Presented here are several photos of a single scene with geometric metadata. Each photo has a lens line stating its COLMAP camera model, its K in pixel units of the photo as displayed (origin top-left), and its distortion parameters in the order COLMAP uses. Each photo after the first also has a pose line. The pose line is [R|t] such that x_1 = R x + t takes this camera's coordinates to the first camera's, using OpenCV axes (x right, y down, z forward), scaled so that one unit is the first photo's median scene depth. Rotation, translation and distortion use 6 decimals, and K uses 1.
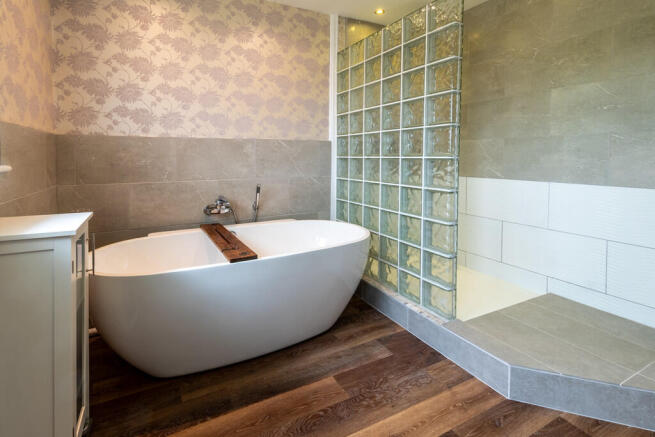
lens RADIAL K [[281.7, 0, 305.6], [0, 281.7, 165.9], [0, 0, 1]] dist [-0.024421, 0.001286]
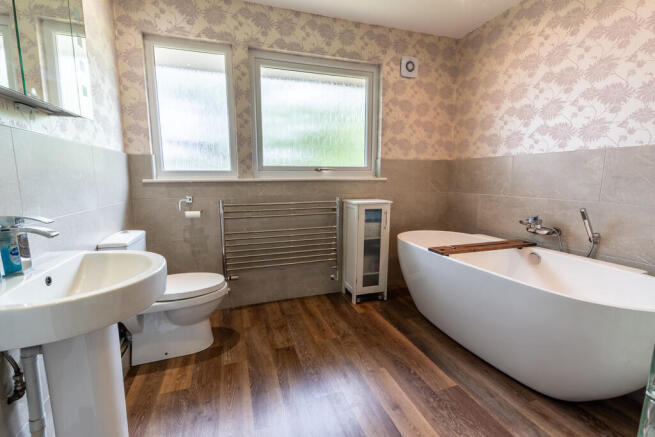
lens RADIAL K [[299.9, 0, 326.8], [0, 299.9, 218.4], [0, 0, 1]] dist [0.004965, 0.000066]
pose [[-0.107282, 0.142465, -0.983969, 0.840921], [-0.022665, 0.989073, 0.145675, -0.014133], [0.993970, 0.037930, -0.102881, 0.429392]]
